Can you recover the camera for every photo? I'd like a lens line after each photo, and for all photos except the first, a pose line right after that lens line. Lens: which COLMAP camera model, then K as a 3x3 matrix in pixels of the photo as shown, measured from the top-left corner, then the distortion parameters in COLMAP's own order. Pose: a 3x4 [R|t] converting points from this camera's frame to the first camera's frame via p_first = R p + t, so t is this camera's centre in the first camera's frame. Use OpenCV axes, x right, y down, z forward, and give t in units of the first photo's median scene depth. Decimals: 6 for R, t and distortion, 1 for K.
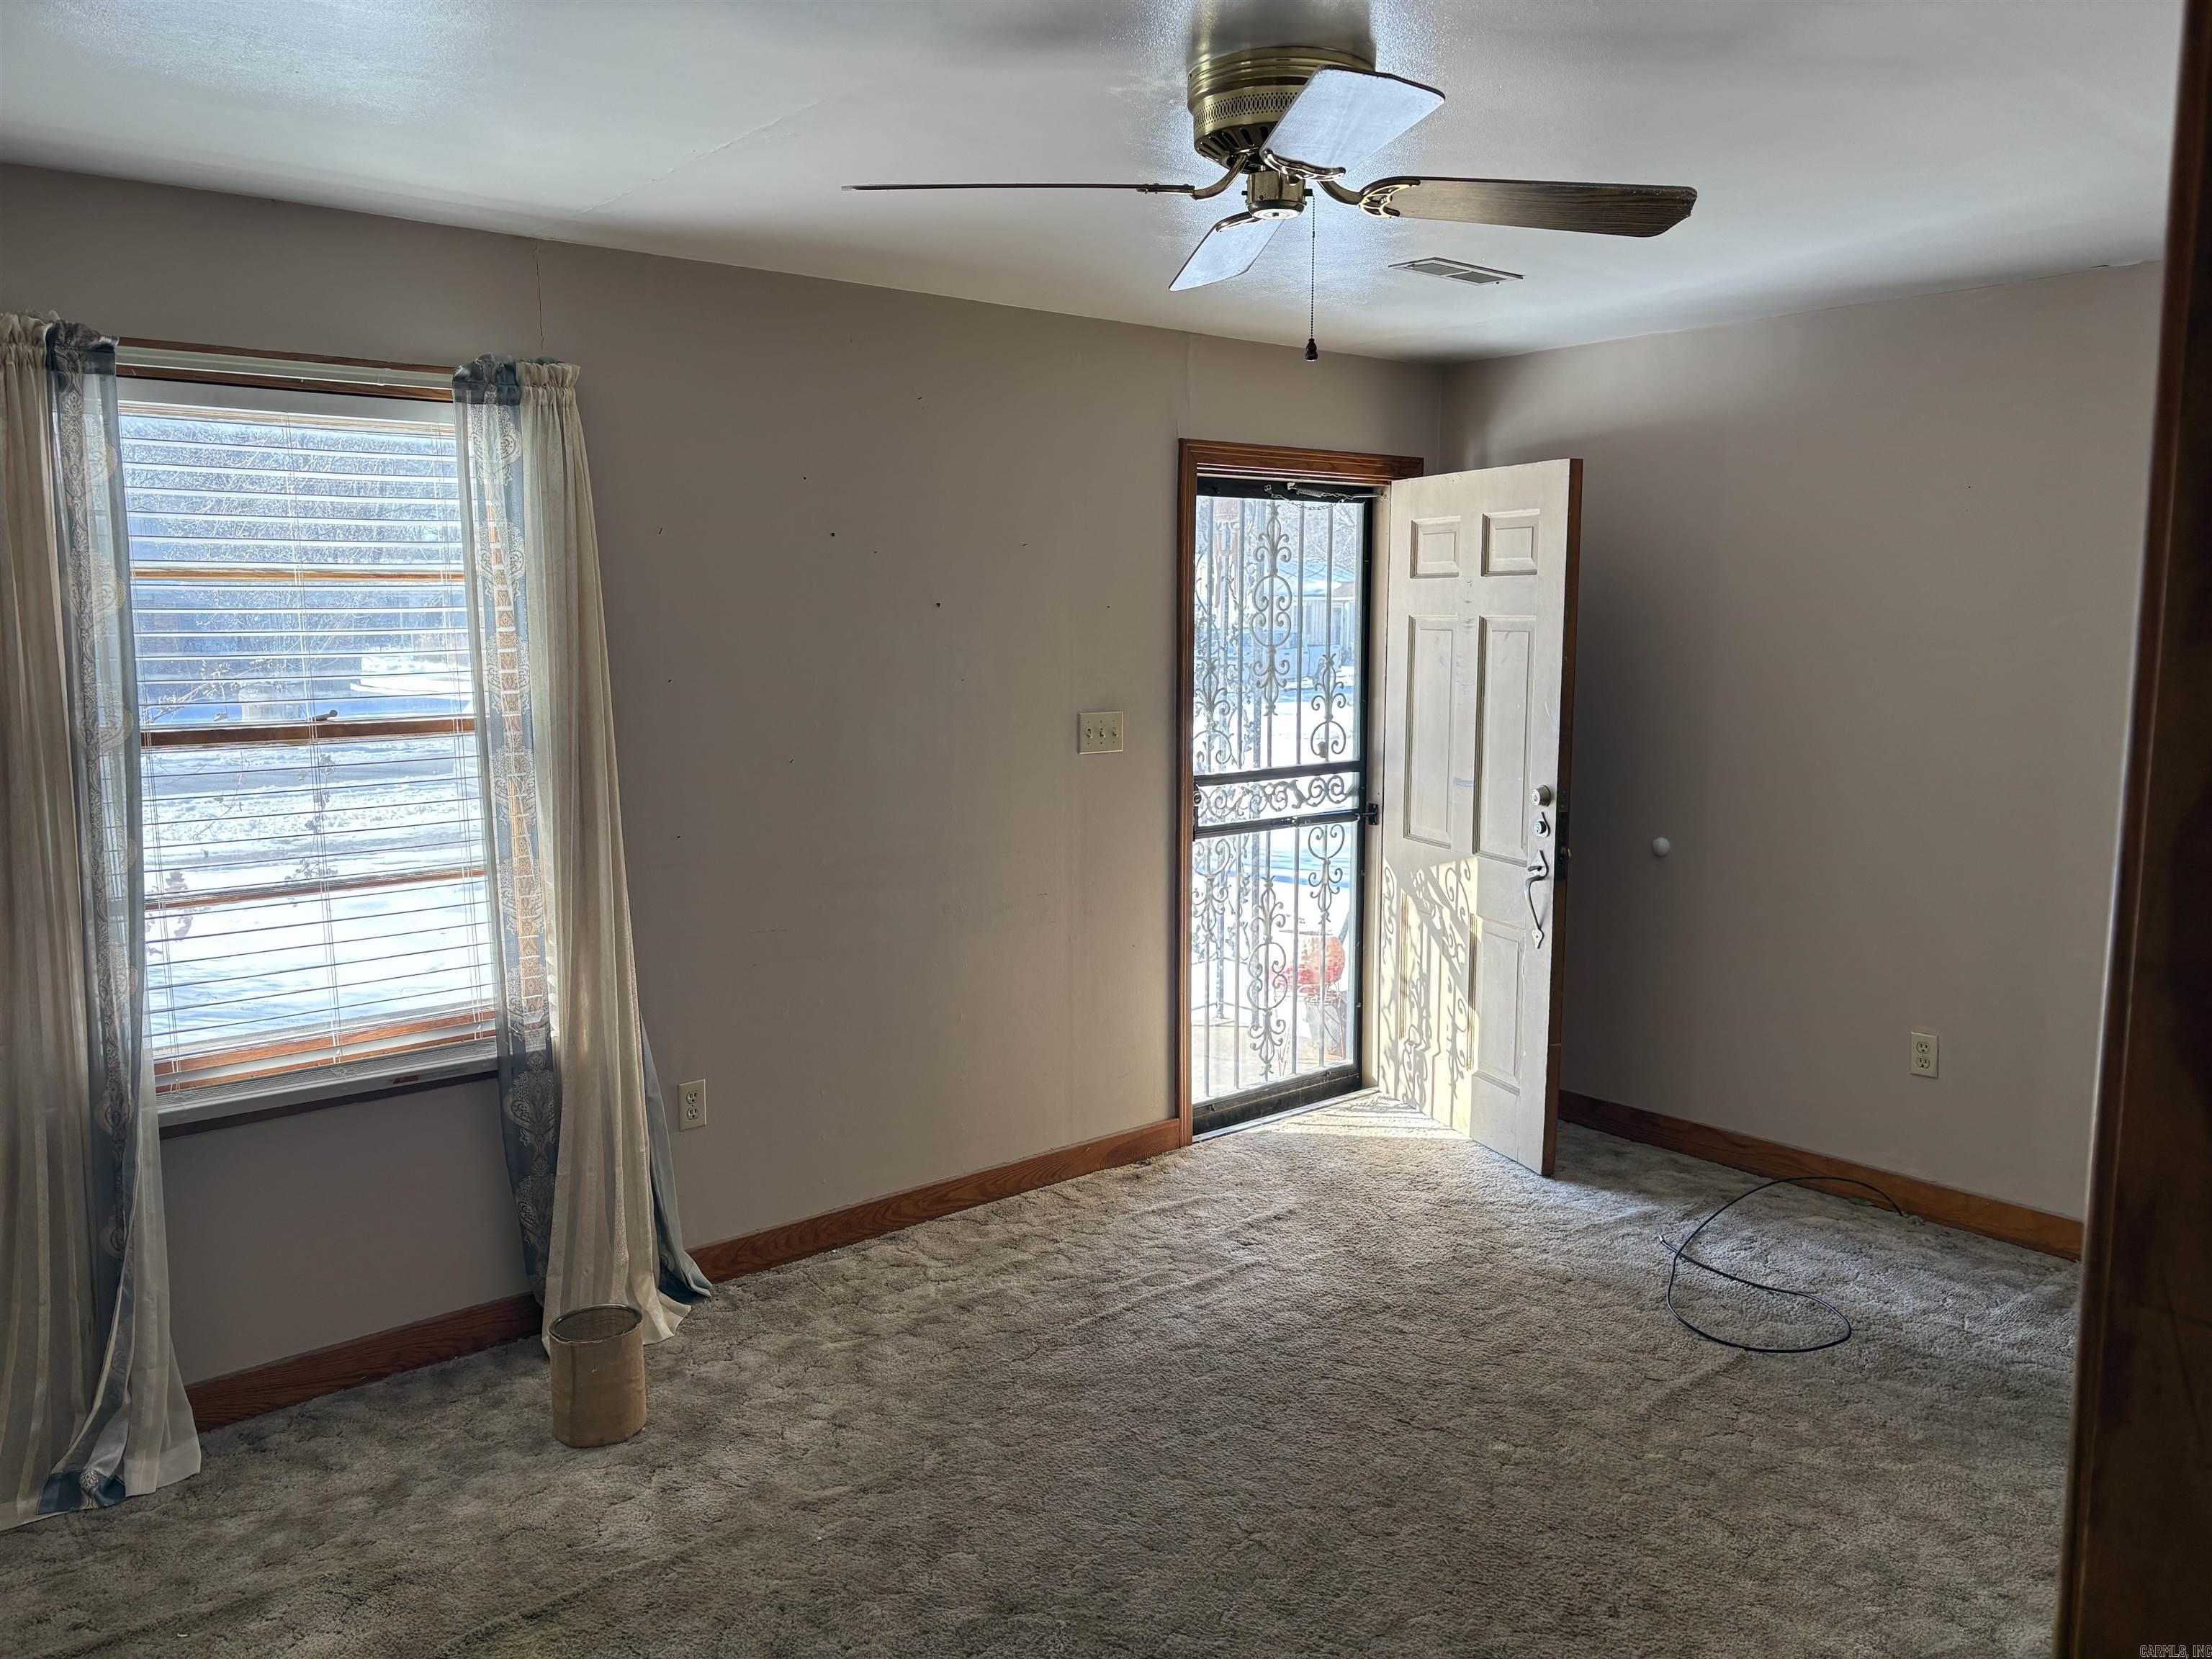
lens RADIAL K [[1653.2, 0, 1101.0], [0, 1653.2, 809.0], [0, 0, 1]] dist [0.001503, 0.002526]
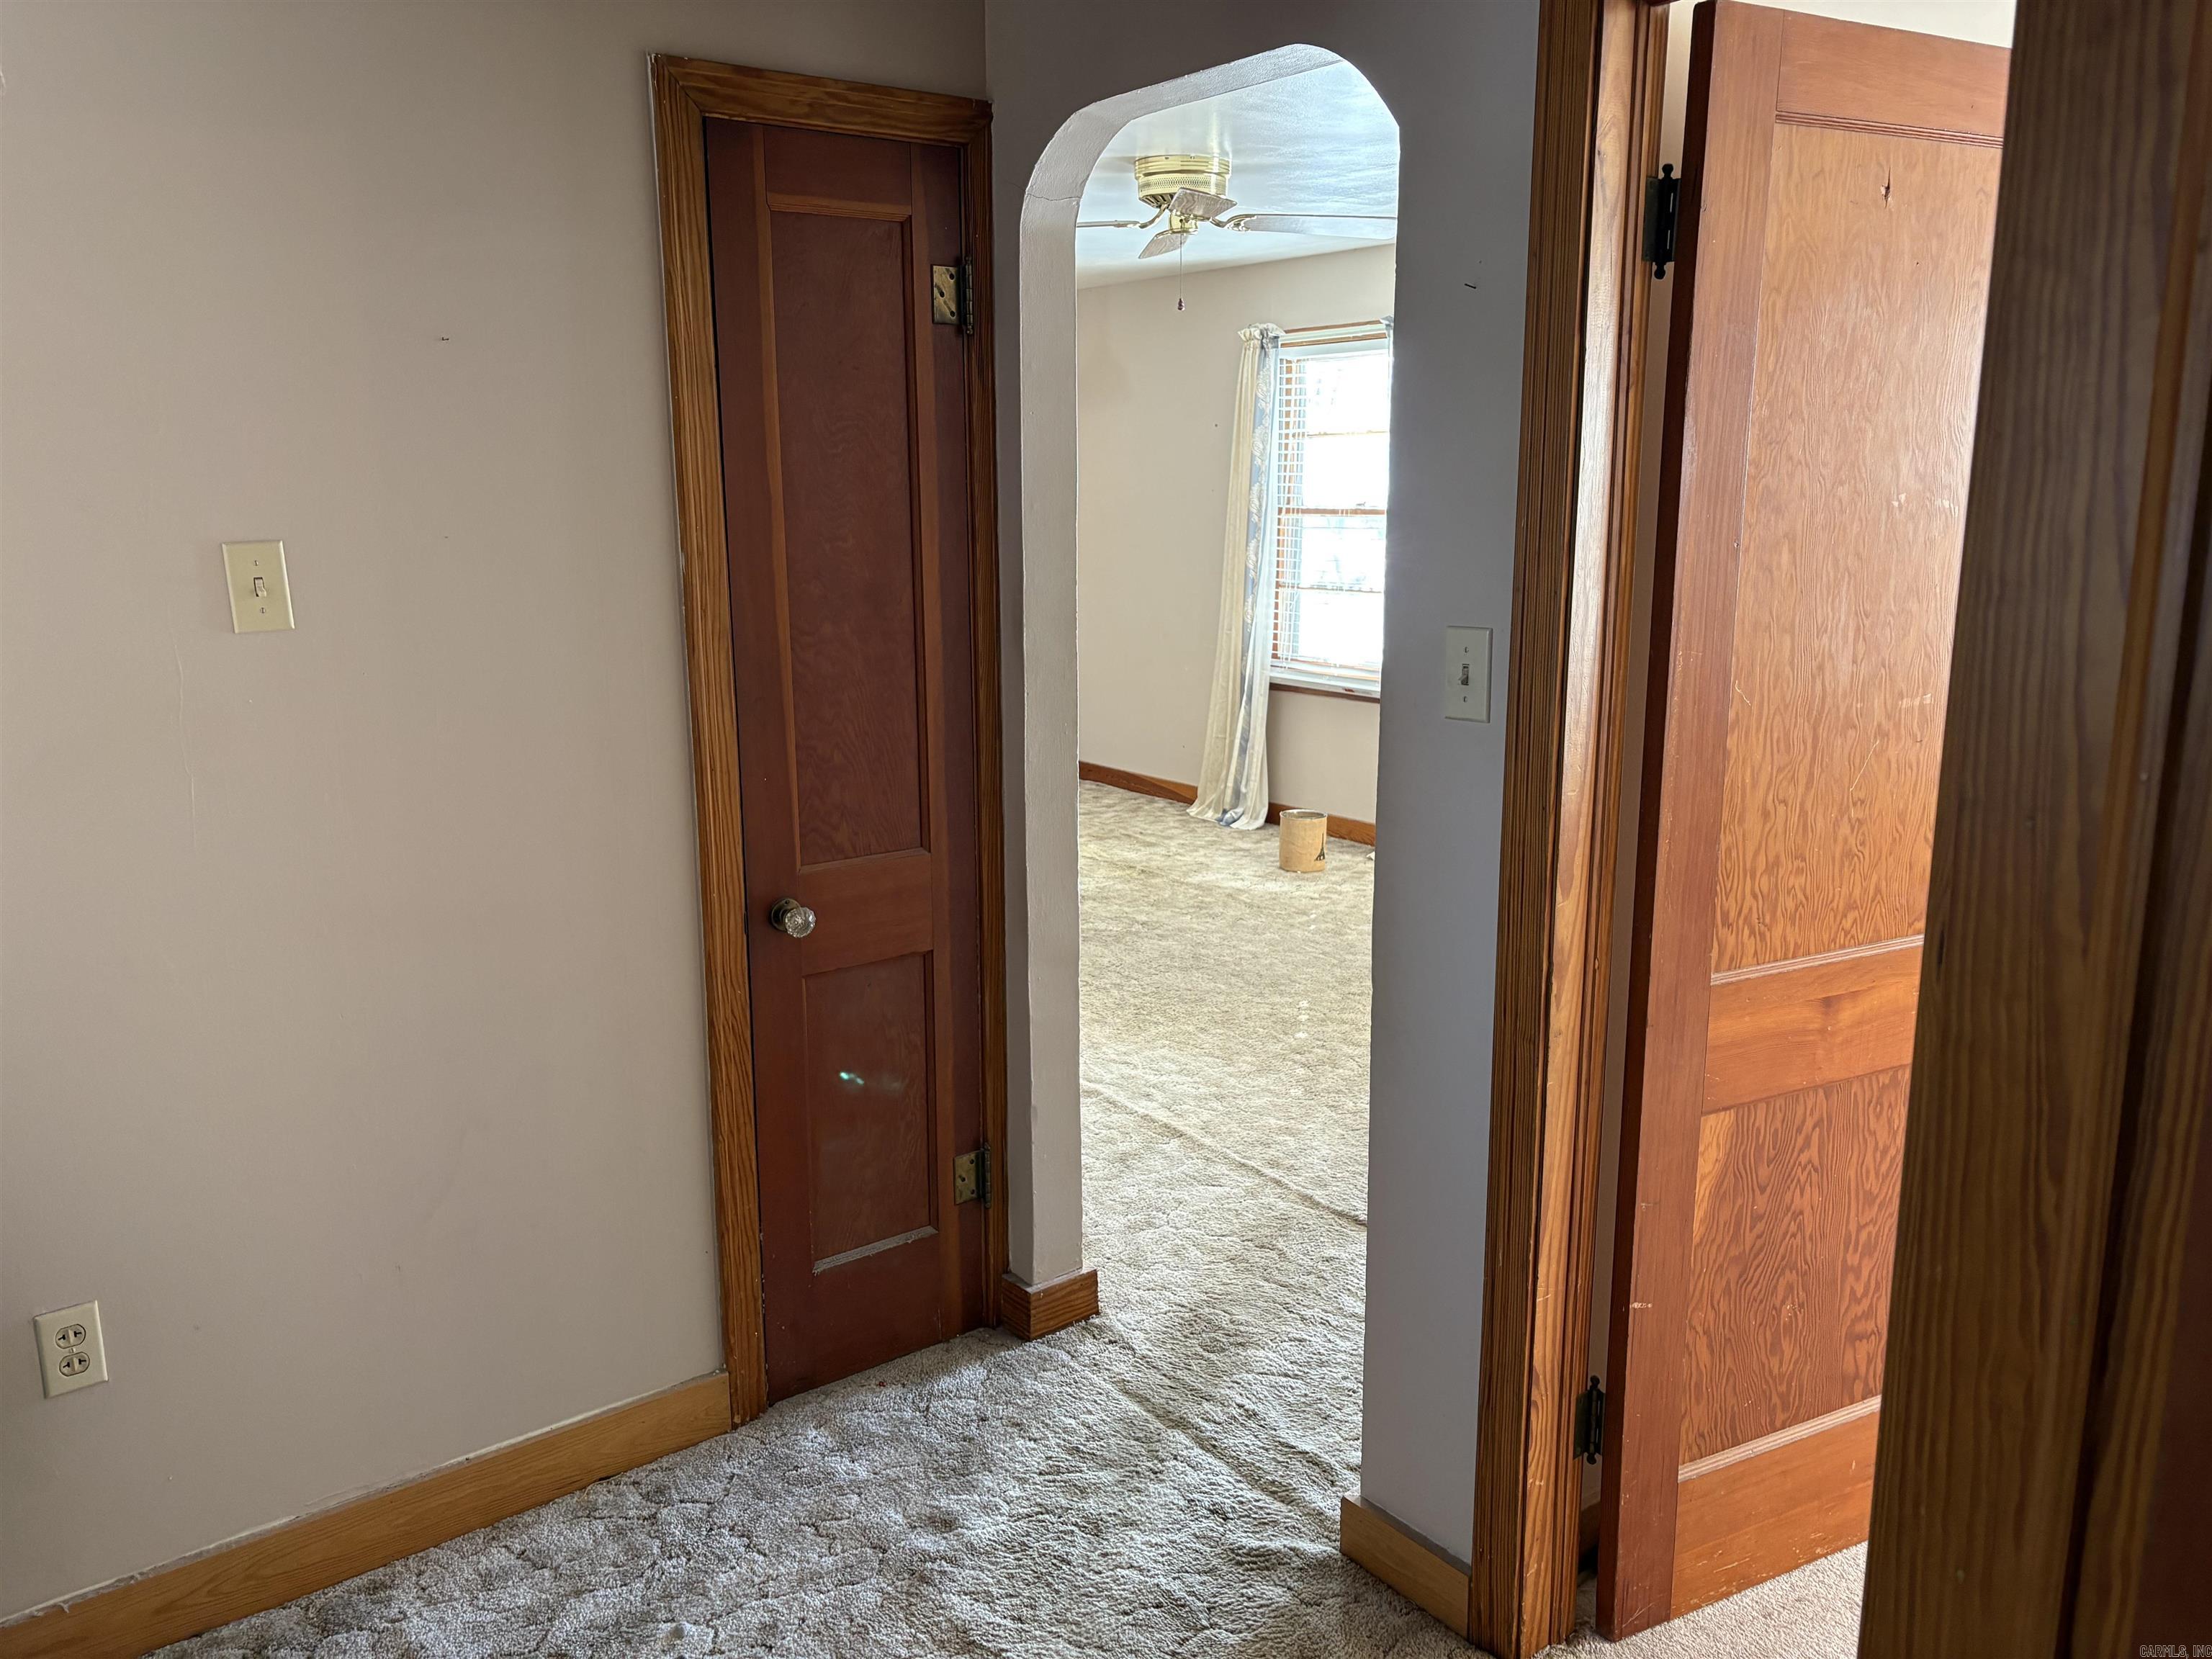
lens RADIAL K [[1656.4, 0, 1106.0], [0, 1656.4, 829.5], [0, 0, 1]] dist [0.008298, 0.003893]
pose [[-0.047079, 0.197005, -0.979272, 1.554761], [-0.124884, 0.971506, 0.201446, -0.038609], [0.991054, 0.131780, -0.021135, 0.769013]]
